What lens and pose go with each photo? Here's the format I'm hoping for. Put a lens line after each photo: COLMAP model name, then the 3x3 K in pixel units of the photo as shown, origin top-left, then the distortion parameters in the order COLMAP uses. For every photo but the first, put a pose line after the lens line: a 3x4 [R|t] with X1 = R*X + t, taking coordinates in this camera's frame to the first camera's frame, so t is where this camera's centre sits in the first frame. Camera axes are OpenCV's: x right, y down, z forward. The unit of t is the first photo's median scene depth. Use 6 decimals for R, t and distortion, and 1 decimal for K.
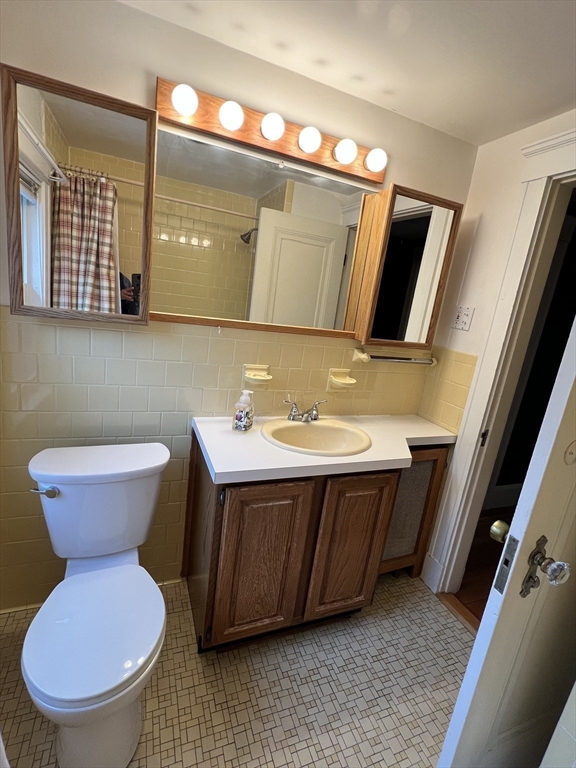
lens RADIAL K [[358.7, 0, 288.7], [0, 358.7, 383.0], [0, 0, 1]] dist [-0.000463, -0.000194]
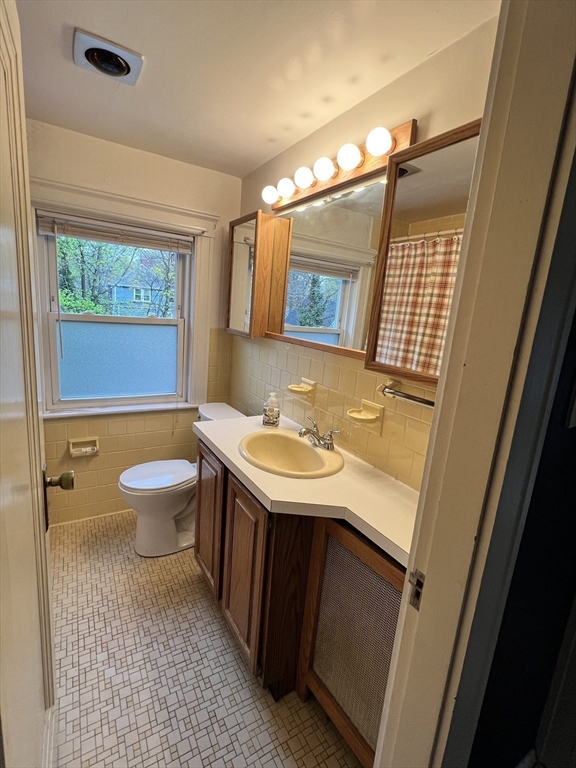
lens RADIAL K [[358.7, 0, 287.9], [0, 358.7, 383.0], [0, 0, 1]] dist [-0.000463, -0.000194]
pose [[0.169687, 0.080859, -0.982175, 1.103174], [-0.284724, 0.958150, 0.029690, -0.063516], [0.943472, 0.274610, 0.185608, 0.842212]]
